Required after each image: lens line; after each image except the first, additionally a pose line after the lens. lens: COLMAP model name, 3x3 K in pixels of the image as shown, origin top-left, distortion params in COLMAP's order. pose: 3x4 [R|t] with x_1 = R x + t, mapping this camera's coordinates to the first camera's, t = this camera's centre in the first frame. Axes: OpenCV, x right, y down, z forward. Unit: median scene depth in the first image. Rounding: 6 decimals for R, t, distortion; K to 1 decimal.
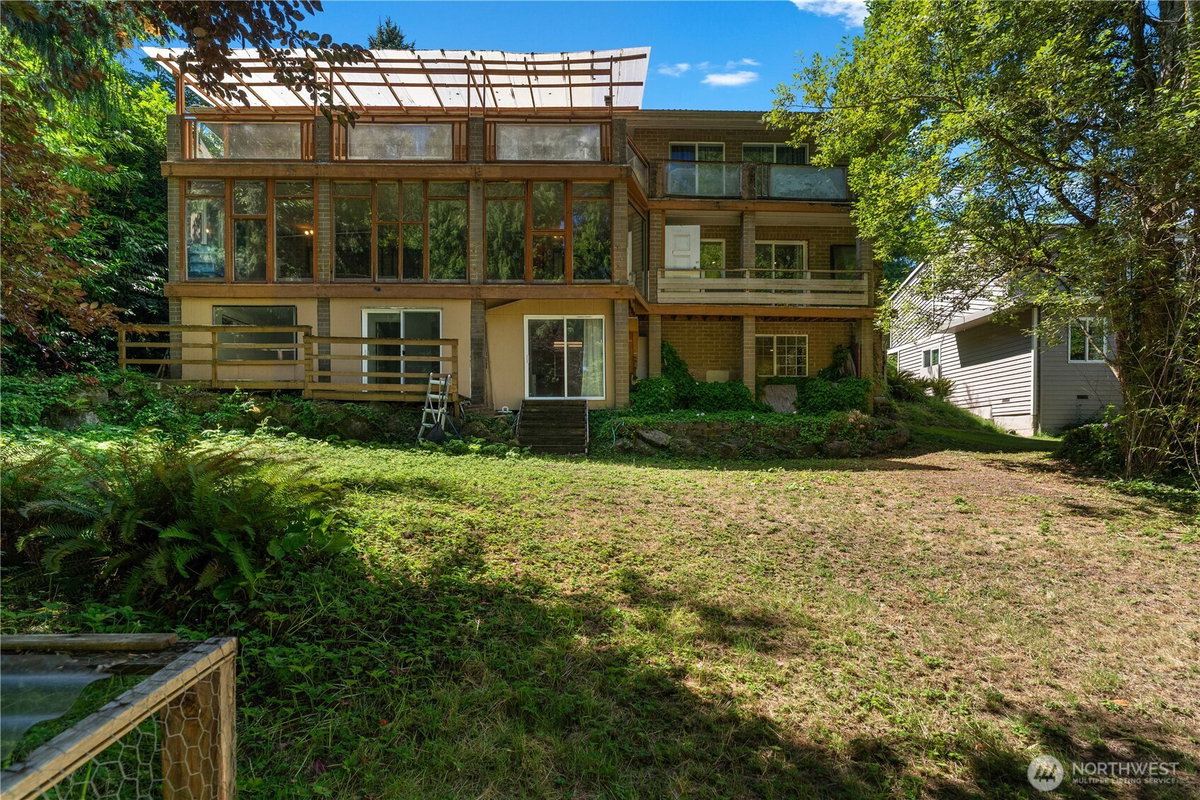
lens RADIAL K [[511.2, 0, 599.6], [0, 511.2, 426.6], [0, 0, 1]] dist [0.000564, -0.000045]
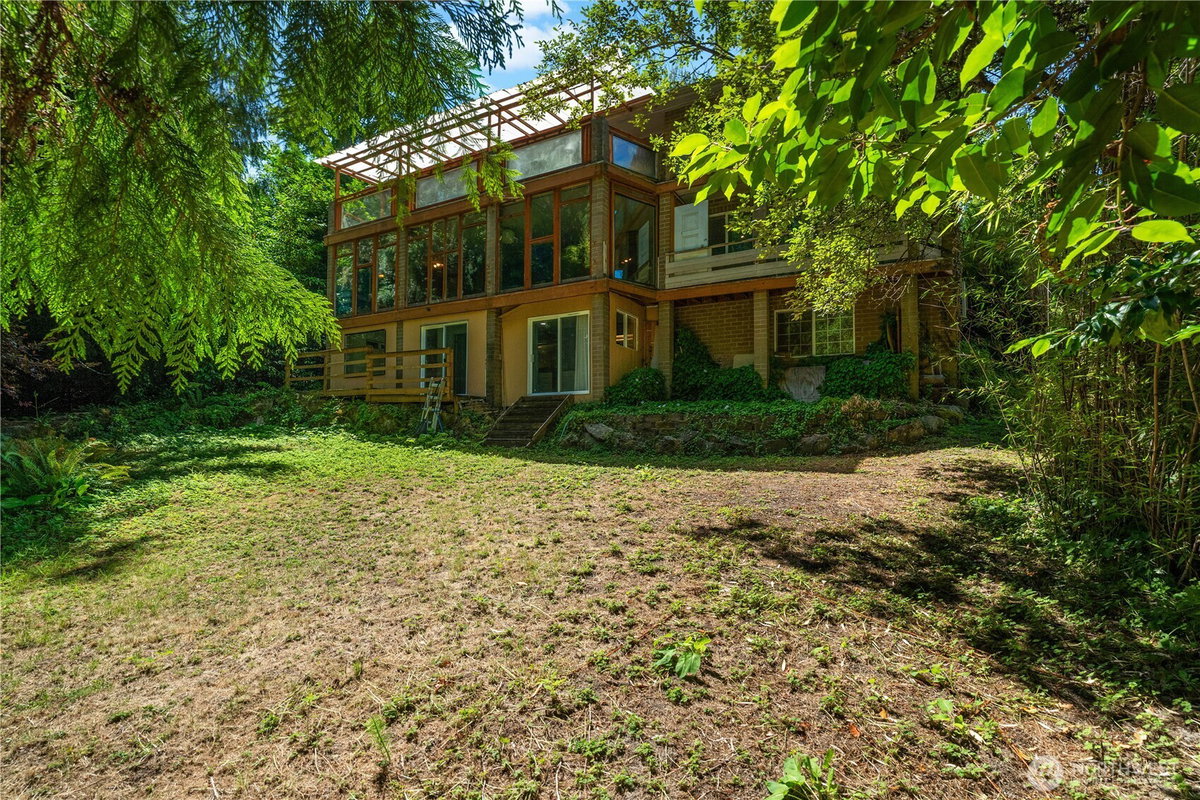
lens RADIAL K [[557.9, 0, 594.9], [0, 557.9, 396.6], [0, 0, 1]] dist [0.009170, 0.000723]
pose [[0.876824, -0.033671, -0.479630, 0.541443], [0.016934, 0.999089, -0.039181, -0.002903], [0.480512, 0.026233, 0.876595, 0.032539]]
